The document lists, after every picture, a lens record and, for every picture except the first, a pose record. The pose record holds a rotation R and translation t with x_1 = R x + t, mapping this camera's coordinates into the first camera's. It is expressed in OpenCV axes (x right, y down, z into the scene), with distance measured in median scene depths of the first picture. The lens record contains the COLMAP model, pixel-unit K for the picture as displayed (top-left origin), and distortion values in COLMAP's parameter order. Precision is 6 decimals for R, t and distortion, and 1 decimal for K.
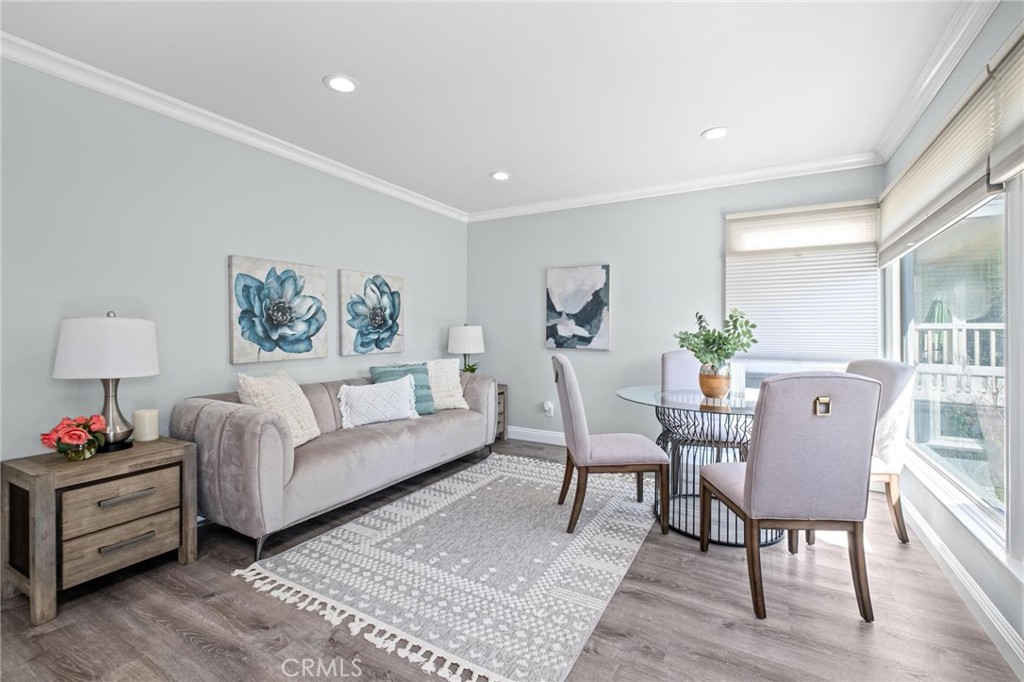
lens RADIAL K [[438.0, 0, 501.6], [0, 438.0, 331.4], [0, 0, 1]] dist [0.014440, -0.000220]
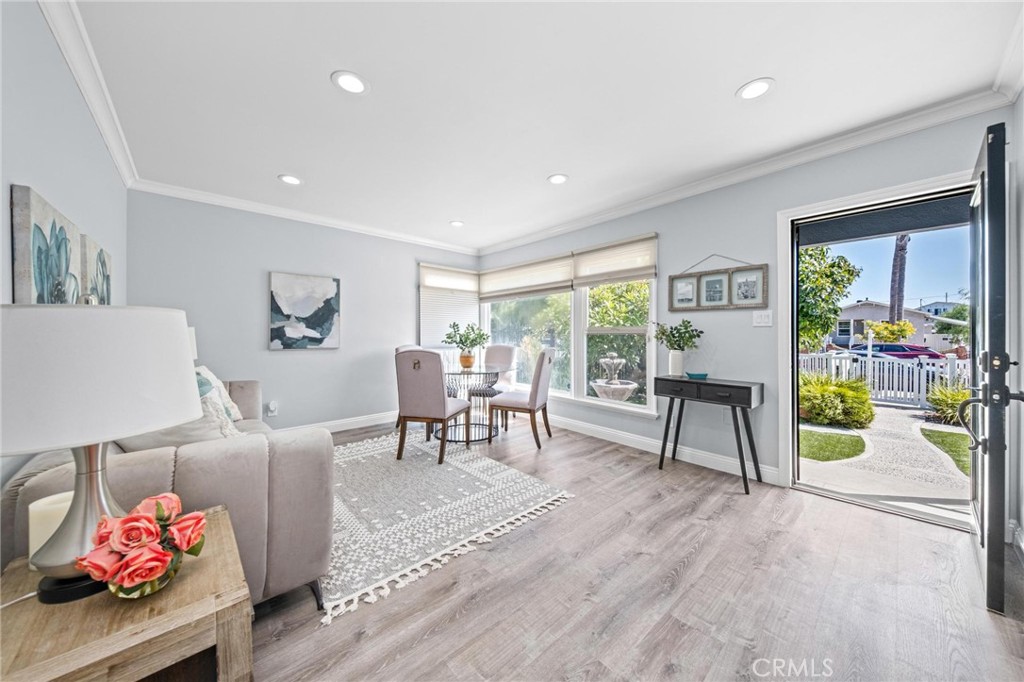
lens RADIAL K [[352.8, 0, 516.4], [0, 352.8, 332.8], [0, 0, 1]] dist [0.034072, -0.016751]
pose [[0.294089, 0.003025, 0.955773, -0.796779], [0.005078, 0.999976, -0.004727, 0.008868], [-0.955765, 0.006244, 0.294067, 0.323116]]
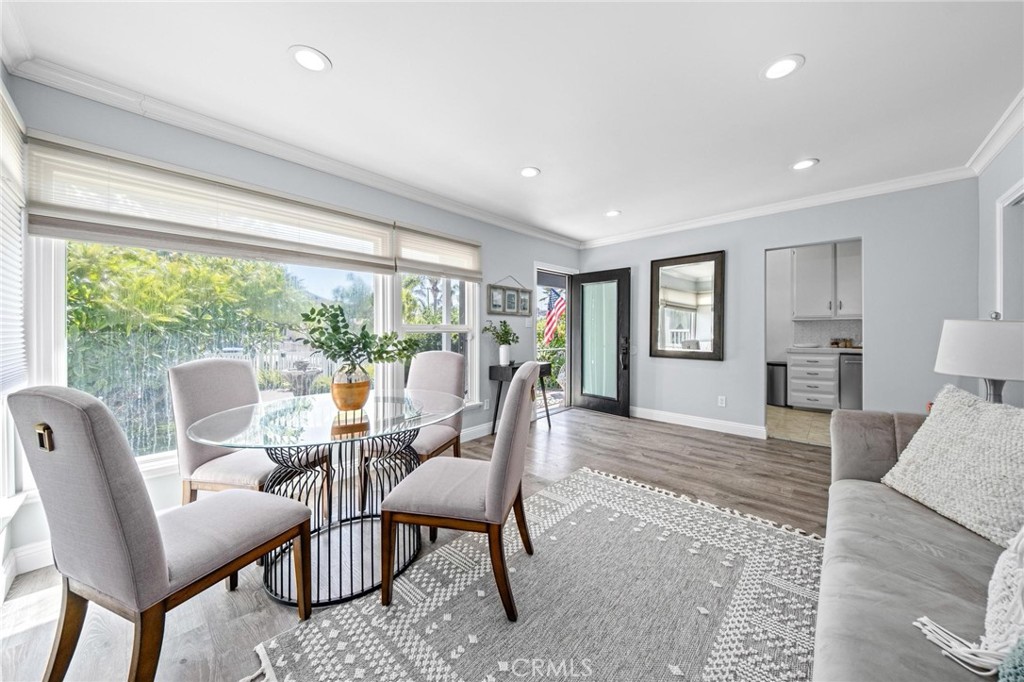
lens RADIAL K [[352.8, 0, 516.4], [0, 352.8, 332.8], [0, 0, 1]] dist [0.034072, -0.016751]
pose [[-0.981540, -0.005433, 0.191179, 0.037981], [-0.003247, 0.999926, 0.011745, -0.004882], [-0.191229, 0.010908, -0.981485, 1.454654]]
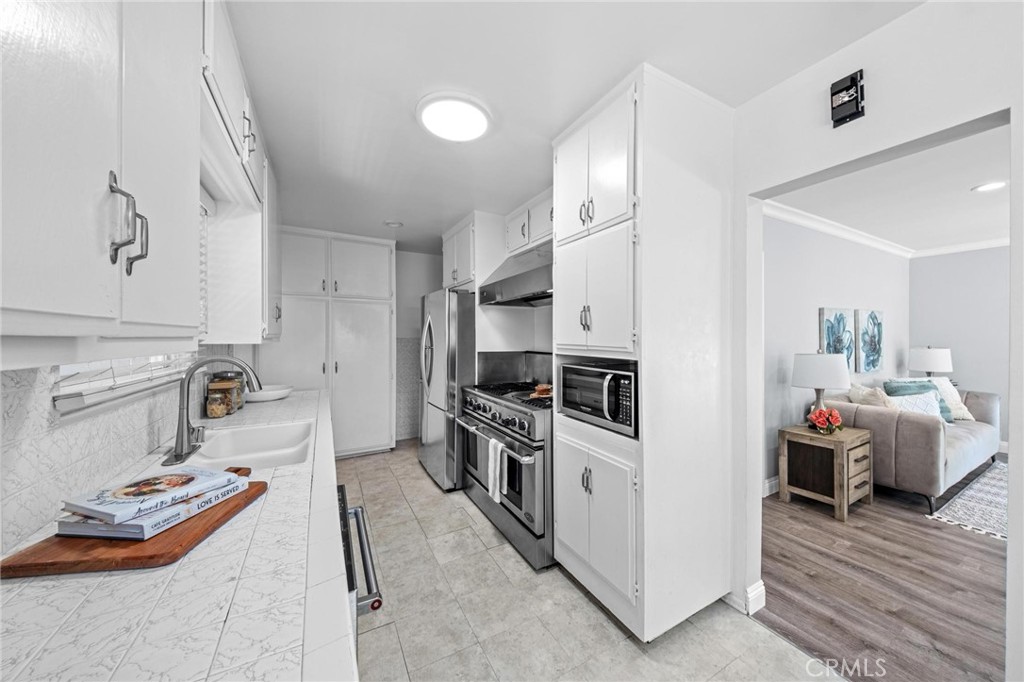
lens RADIAL K [[353.7, 0, 518.5], [0, 353.7, 340.5], [0, 0, 1]] dist [0.043260, -0.016652]
pose [[0.873258, -0.000723, -0.487258, -0.872250], [0.000825, 1.000000, -0.000005, -0.053983], [0.487258, -0.000398, 0.873258, -0.578100]]
